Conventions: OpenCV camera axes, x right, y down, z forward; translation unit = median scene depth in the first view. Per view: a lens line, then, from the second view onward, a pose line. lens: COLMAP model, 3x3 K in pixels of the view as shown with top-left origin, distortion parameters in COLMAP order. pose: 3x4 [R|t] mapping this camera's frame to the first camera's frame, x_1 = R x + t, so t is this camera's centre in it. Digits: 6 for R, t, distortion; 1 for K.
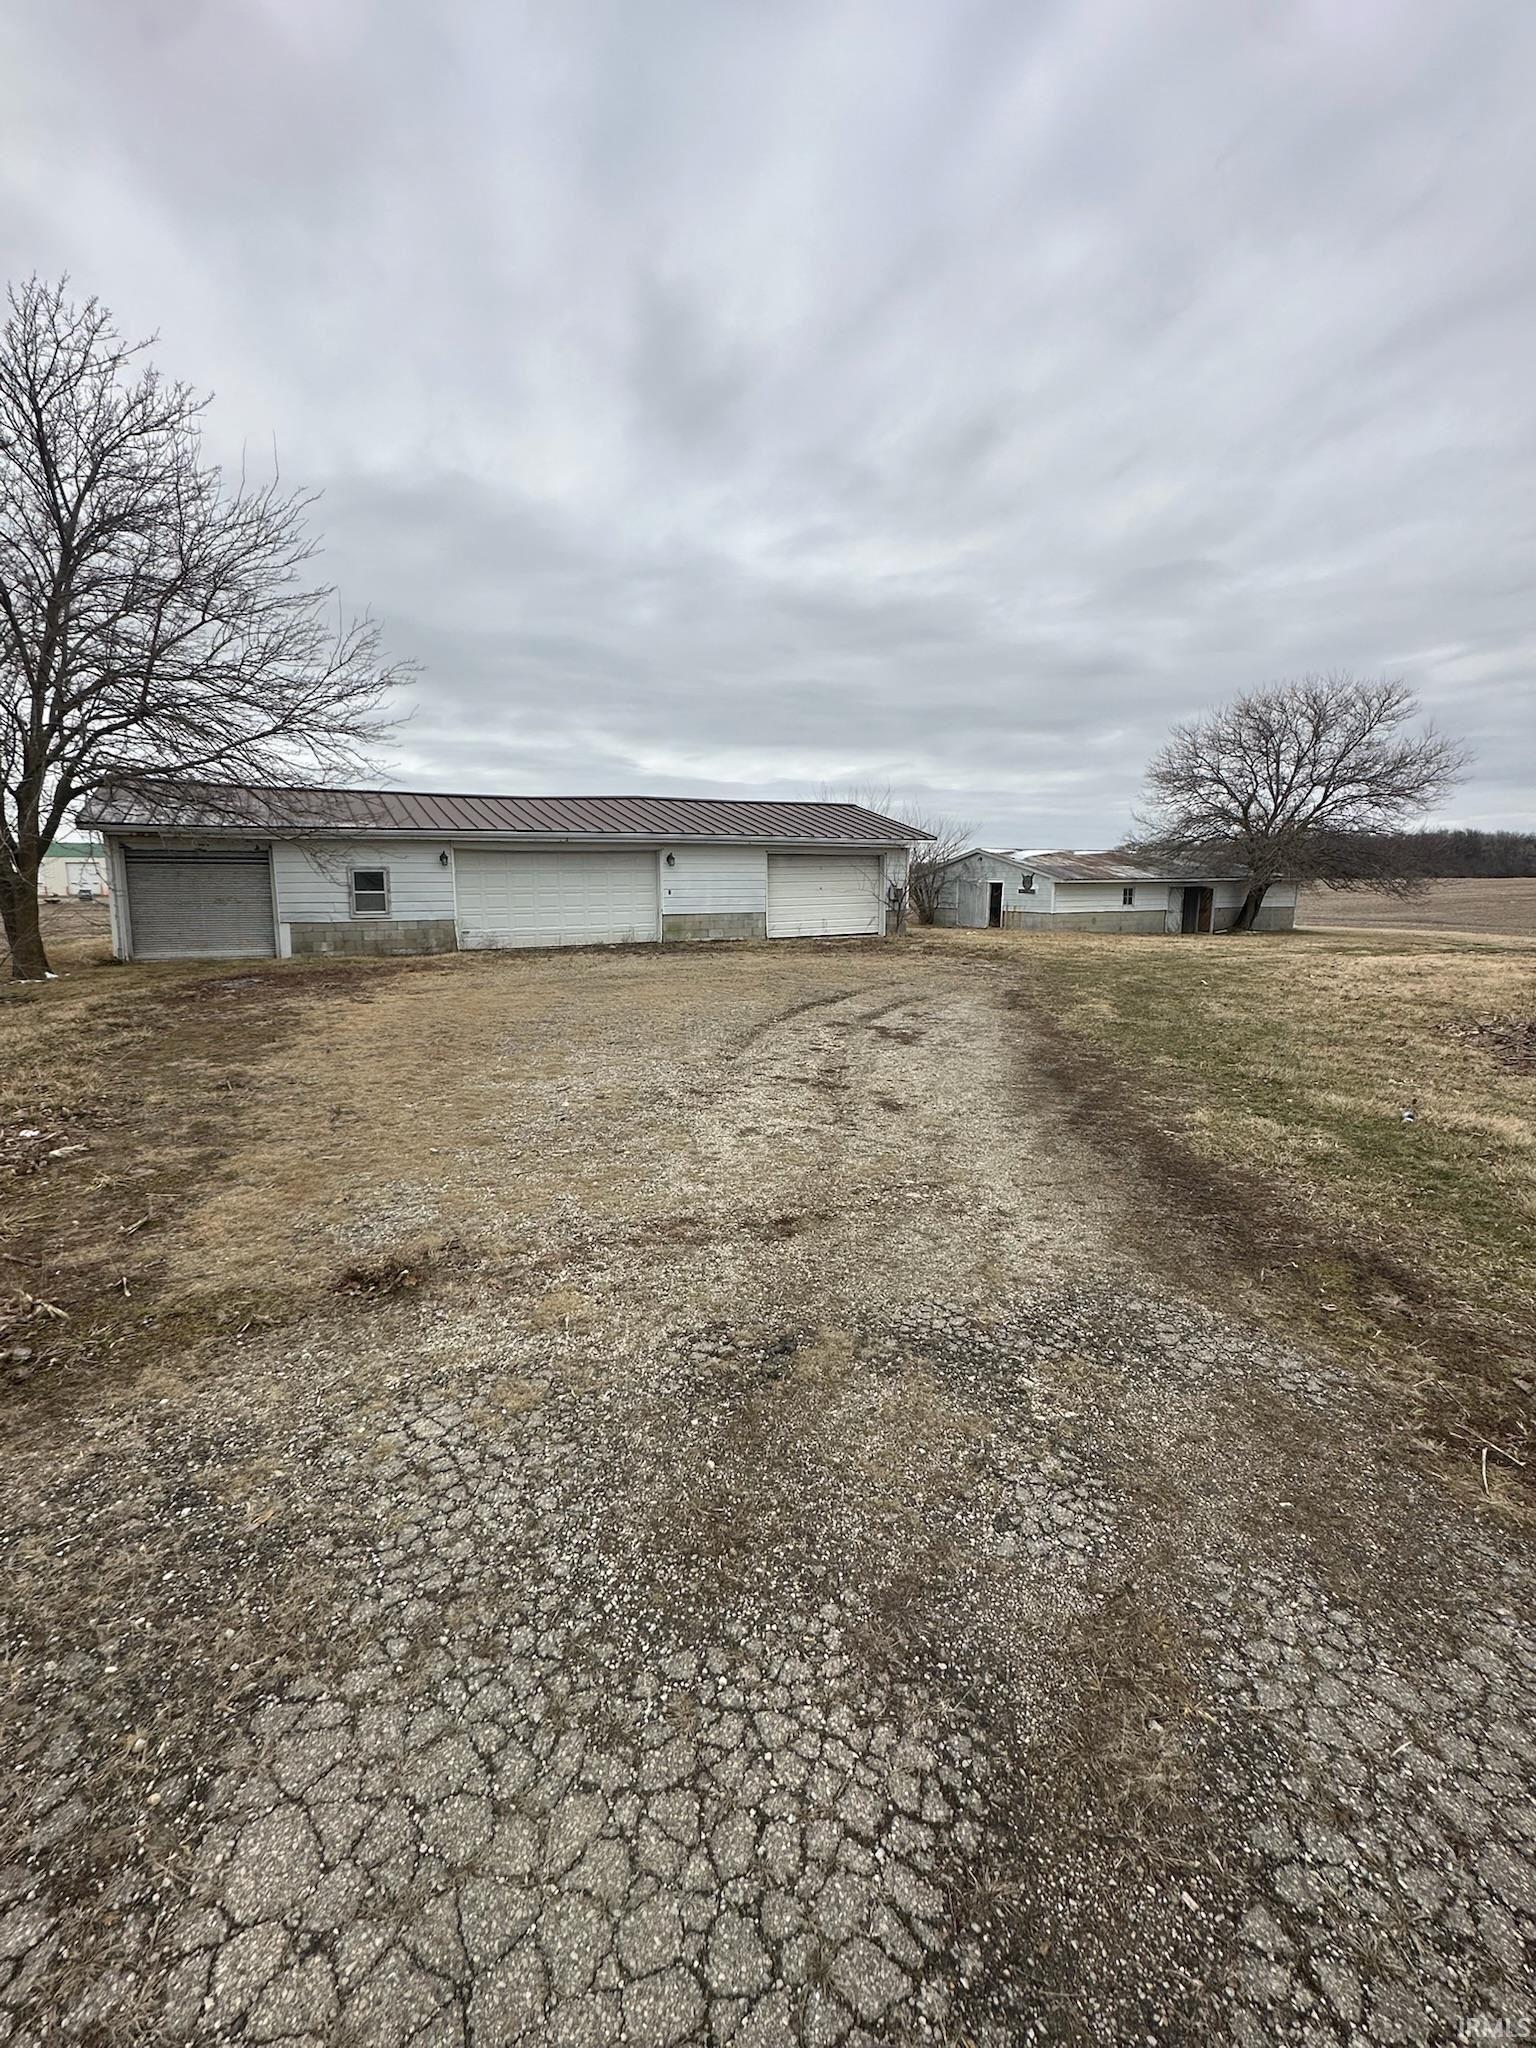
lens RADIAL K [[929.3, 0, 771.9], [0, 929.3, 1031.5], [0, 0, 1]] dist [0.000193, 0.000615]
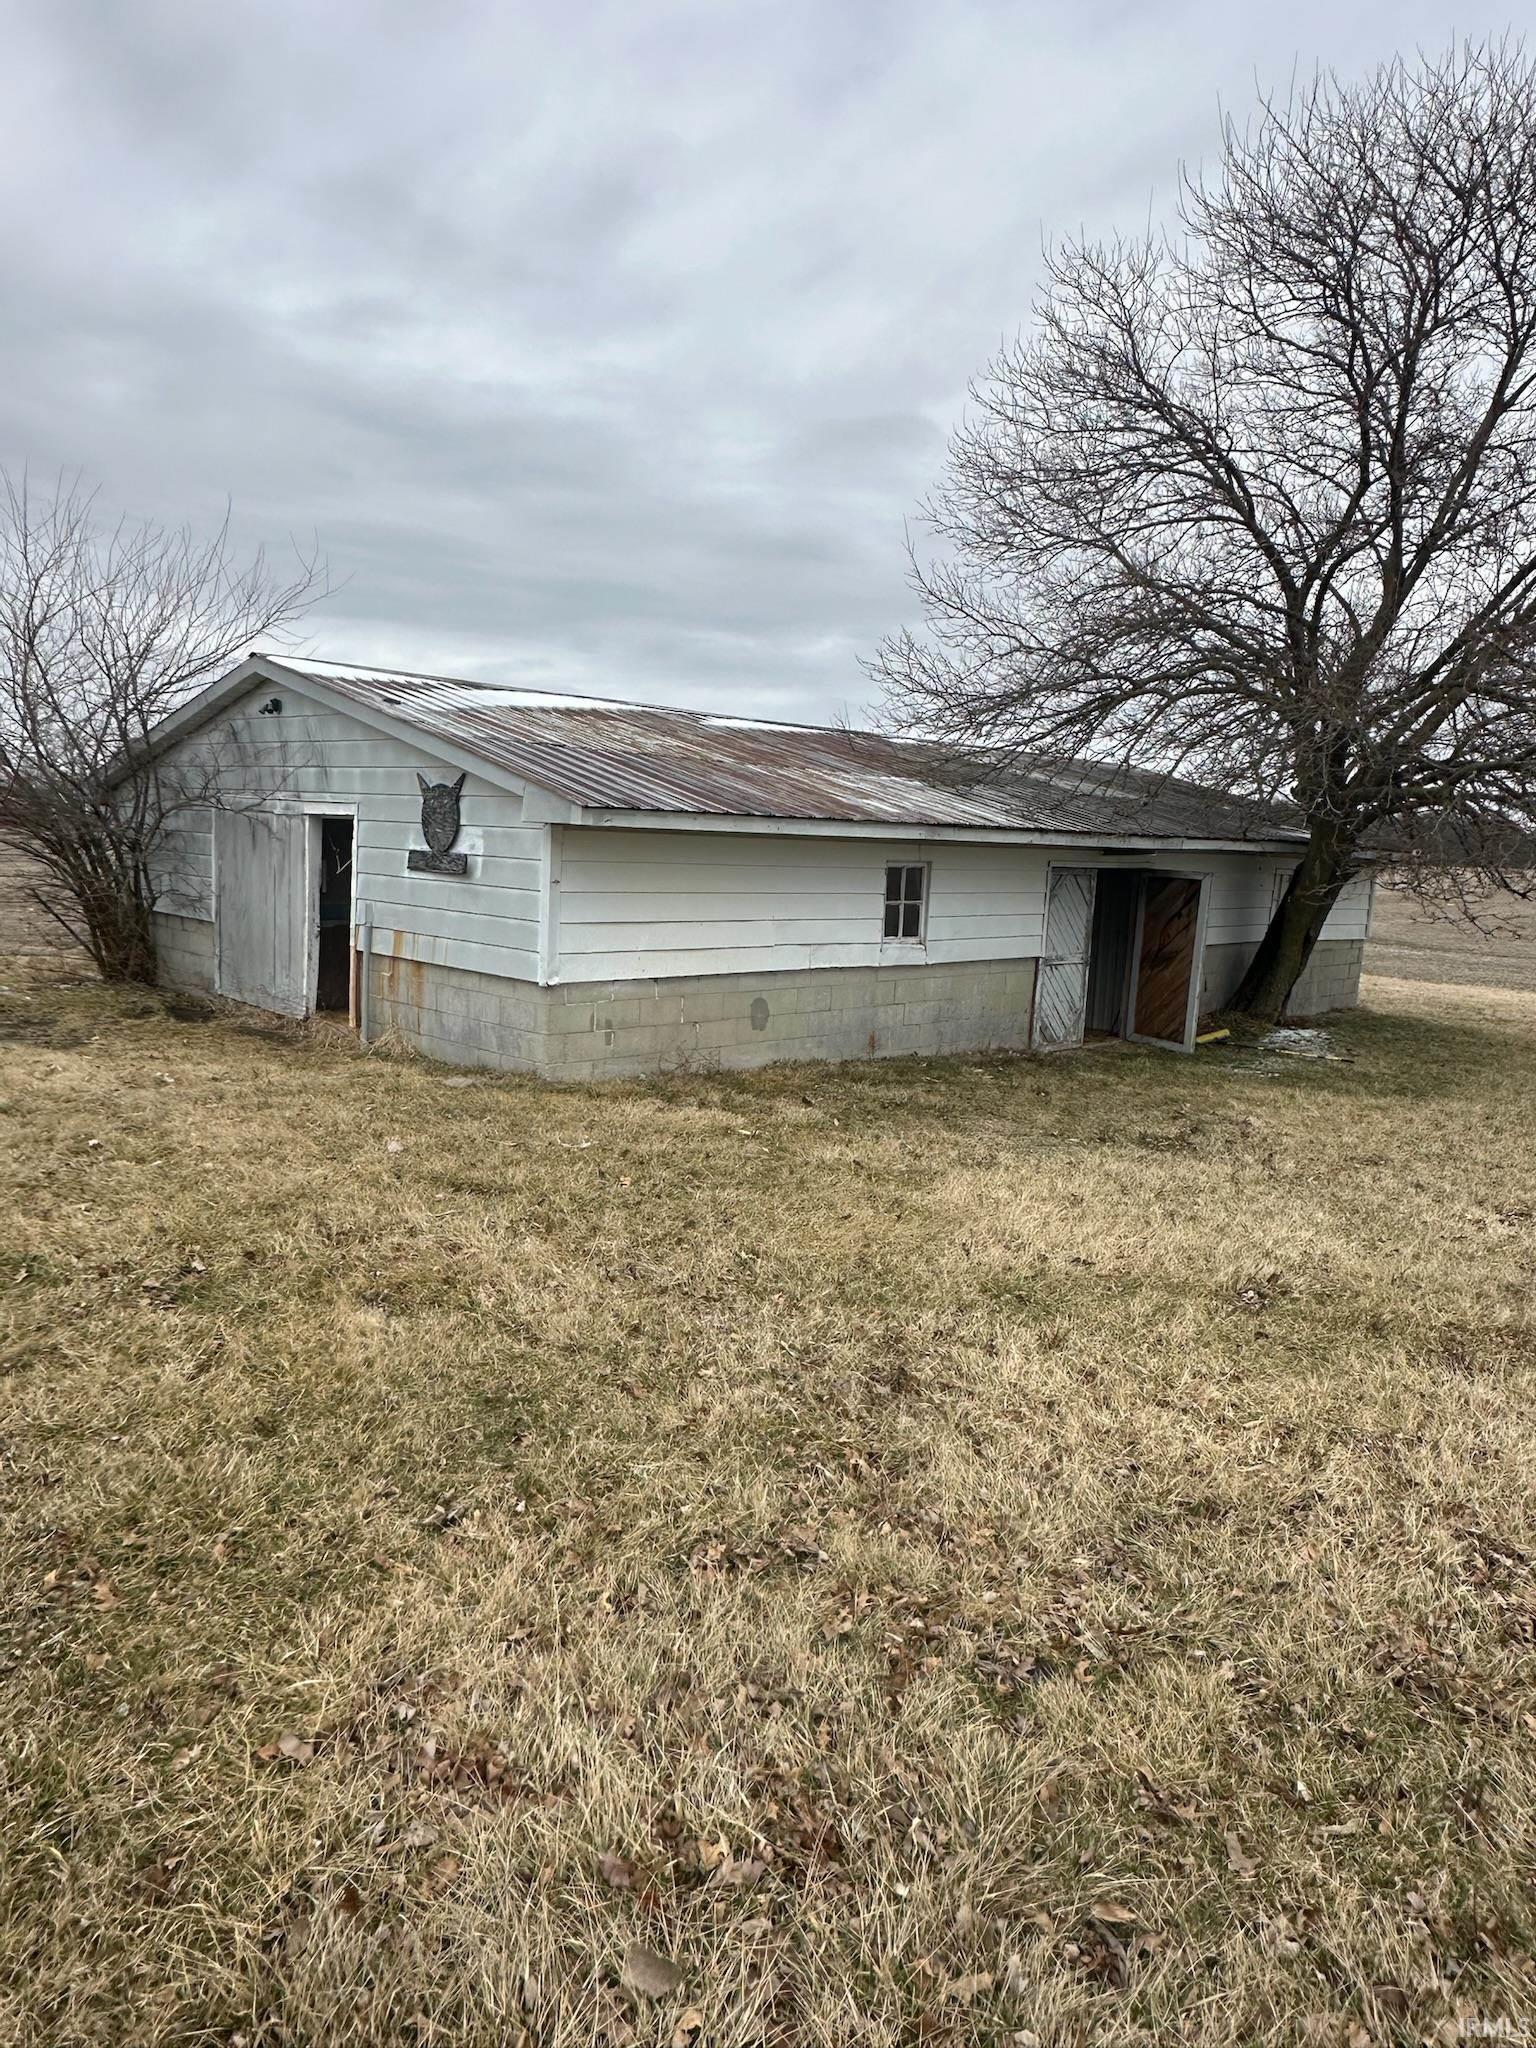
lens RADIAL K [[1349.4, 0, 774.0], [0, 1349.4, 1024.6], [0, 0, 1]] dist [0.008547, -0.000768]
pose [[0.947865, -0.002236, 0.318663, 0.574058], [0.008218, 0.999814, -0.017430, -0.253344], [-0.318565, 0.019141, 0.947708, 1.613768]]
